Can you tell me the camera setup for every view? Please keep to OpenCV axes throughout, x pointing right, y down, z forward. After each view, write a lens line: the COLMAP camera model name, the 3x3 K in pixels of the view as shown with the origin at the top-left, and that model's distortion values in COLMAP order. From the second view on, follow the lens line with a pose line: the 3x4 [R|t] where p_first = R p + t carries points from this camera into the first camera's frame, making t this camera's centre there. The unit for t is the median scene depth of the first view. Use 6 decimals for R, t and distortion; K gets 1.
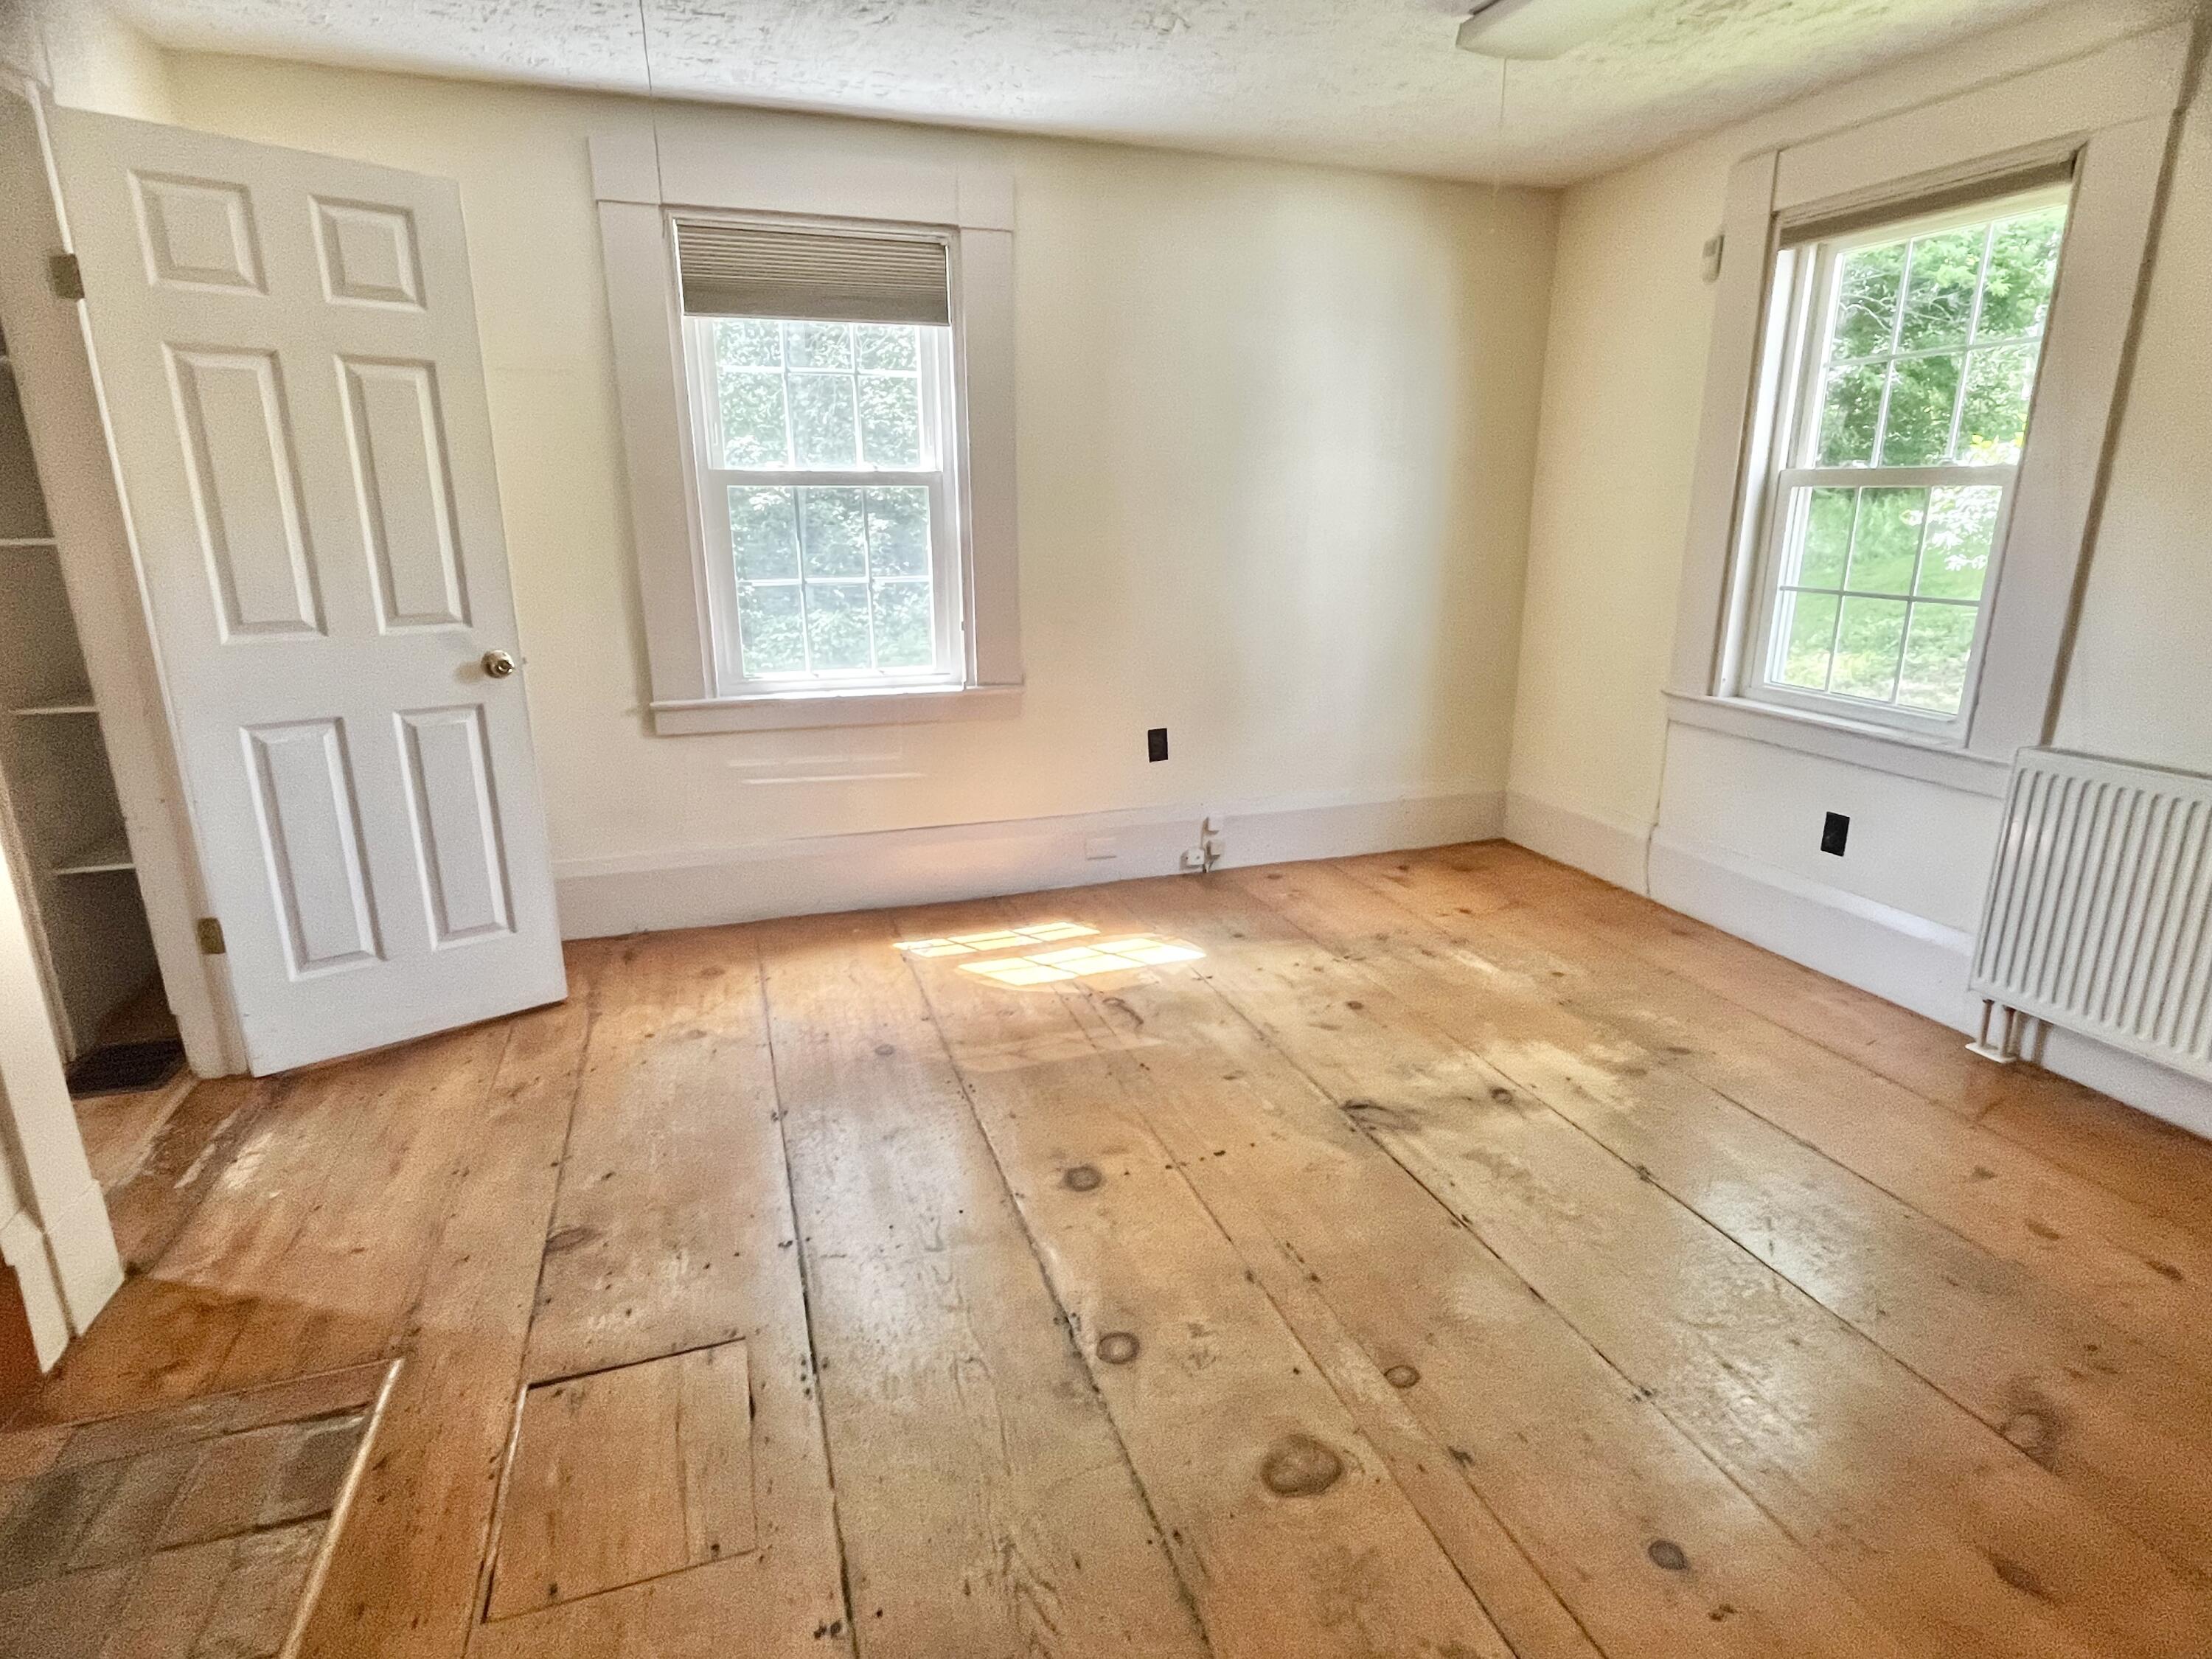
lens RADIAL K [[1169.8, 0, 1114.0], [0, 1169.8, 822.8], [0, 0, 1]] dist [0.004390, -0.001313]
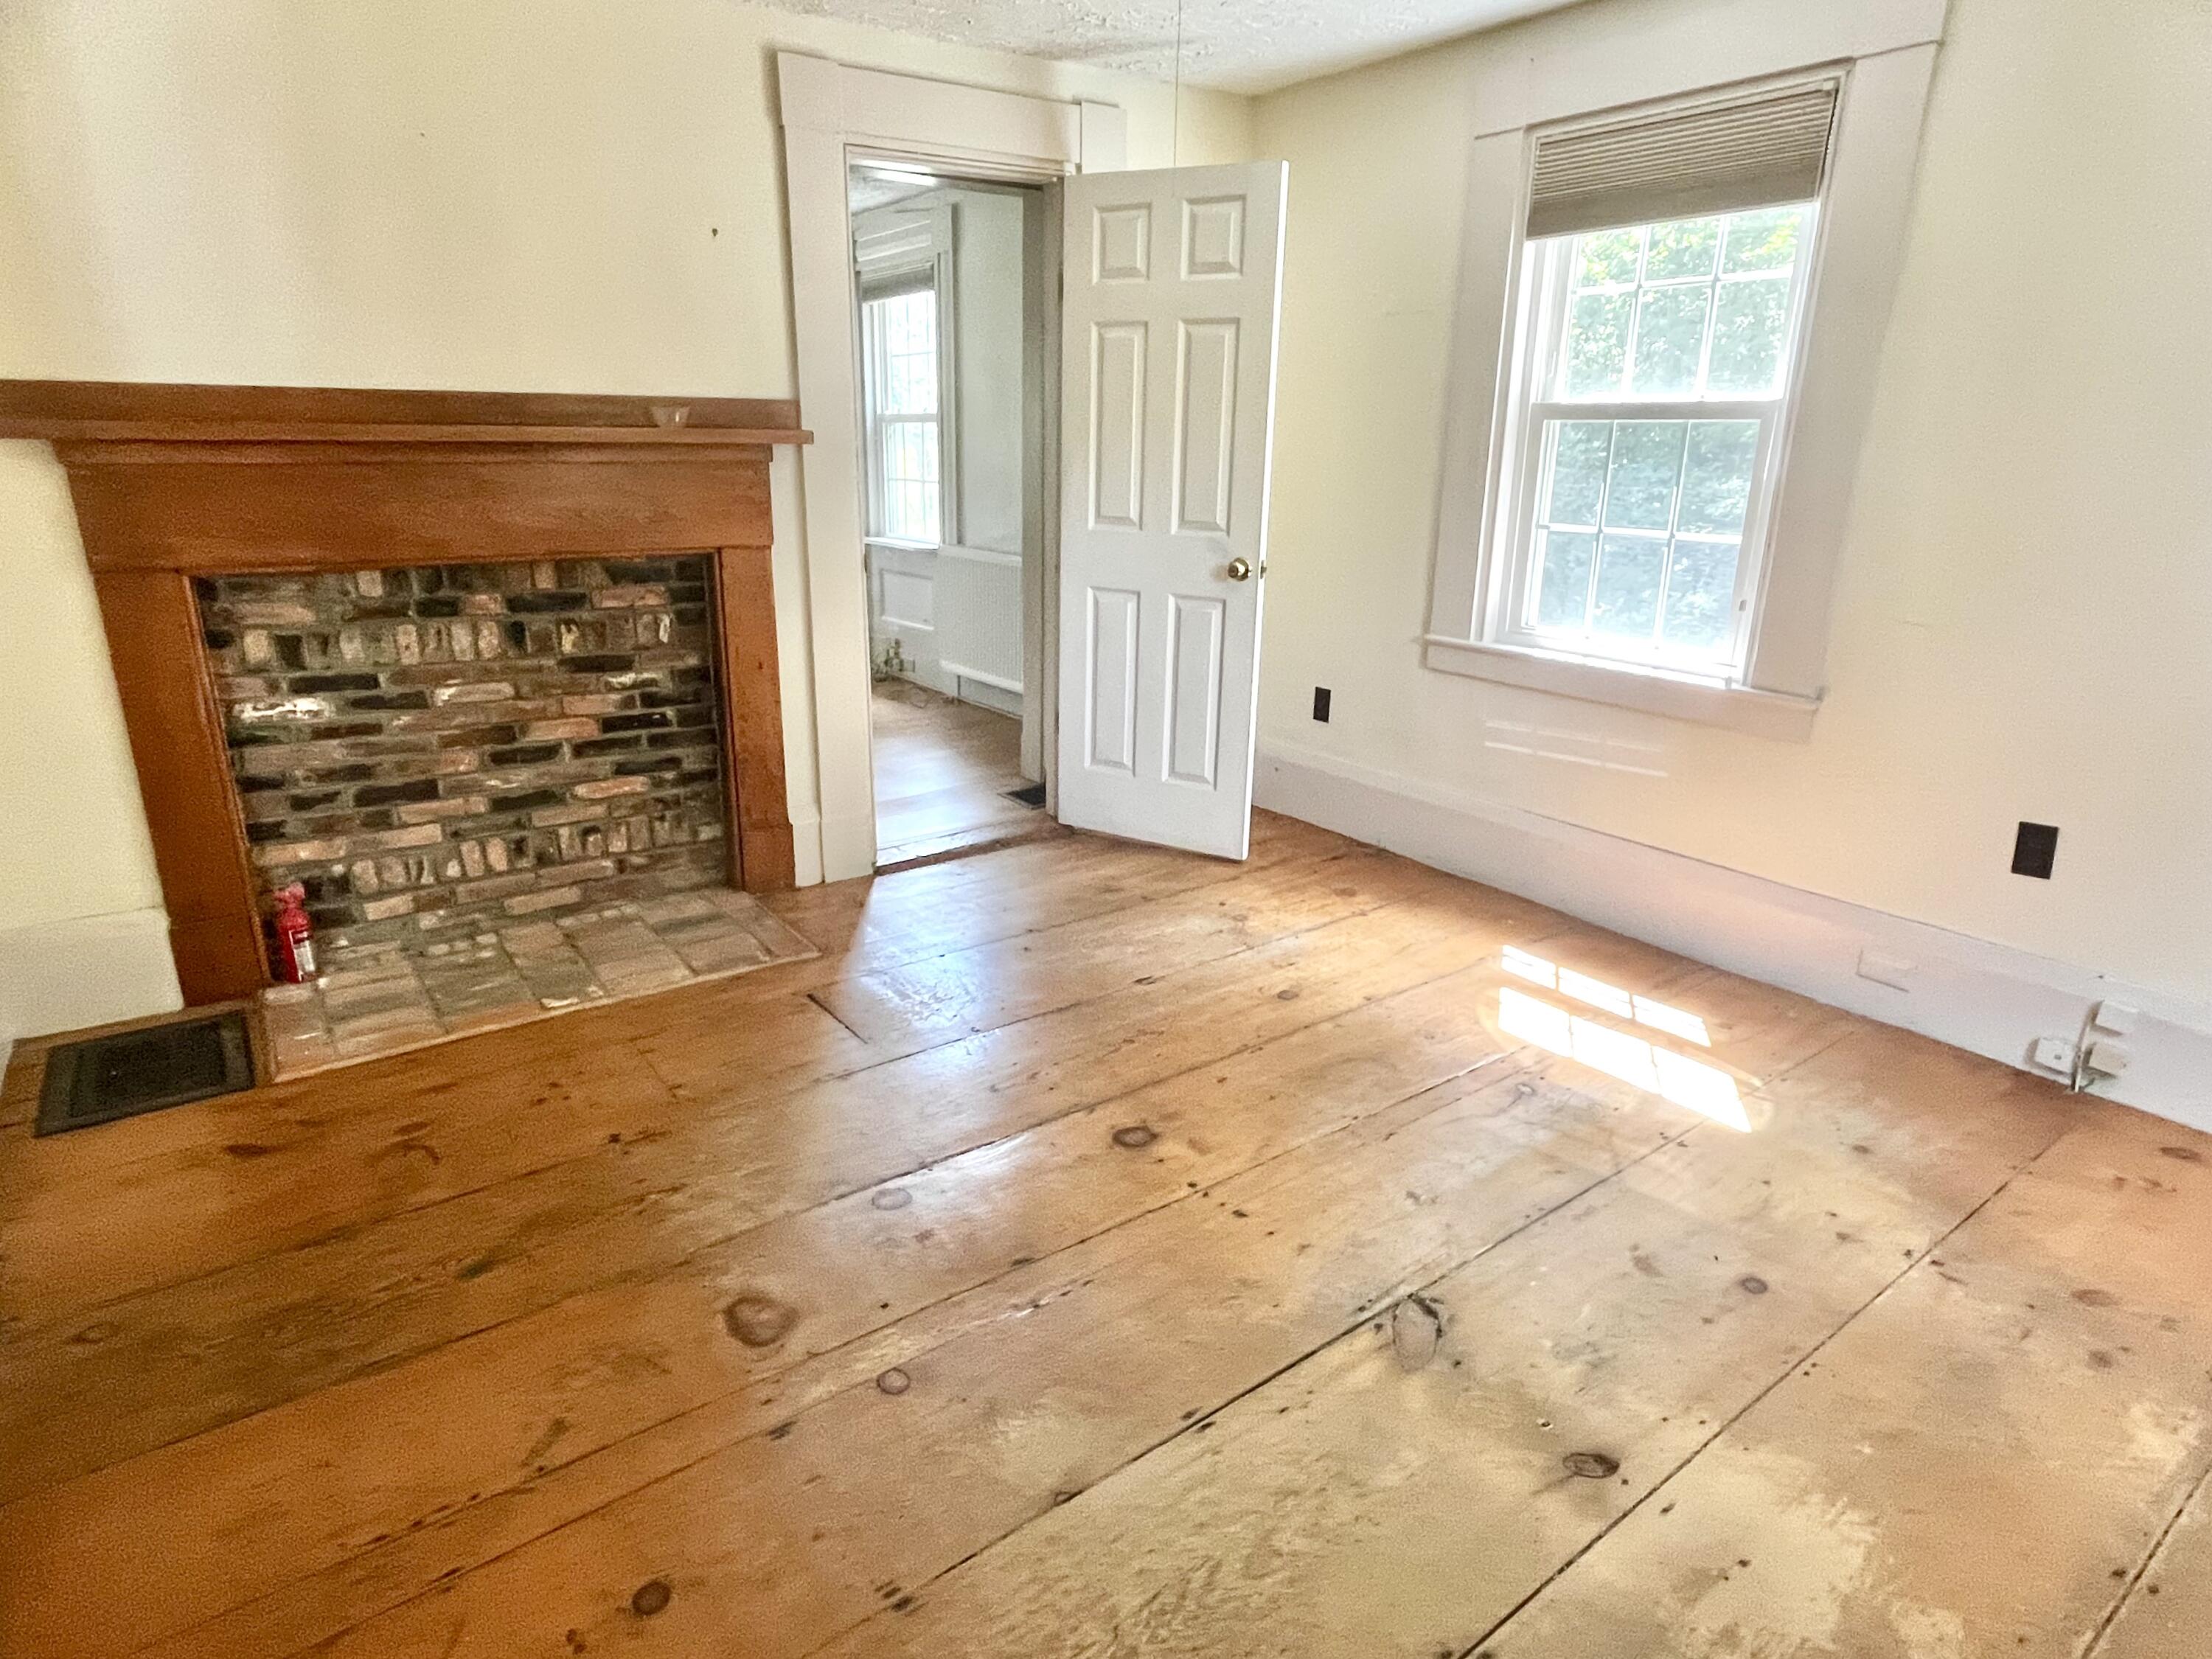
lens RADIAL K [[1243.3, 0, 1108.0], [0, 1243.3, 828.1], [0, 0, 1]] dist [0.000984, -0.003131]
pose [[0.294825, 0.291073, -0.910140, 0.595767], [-0.269216, 0.939195, 0.213157, -0.106165], [0.916843, 0.182180, 0.355259, 0.411078]]
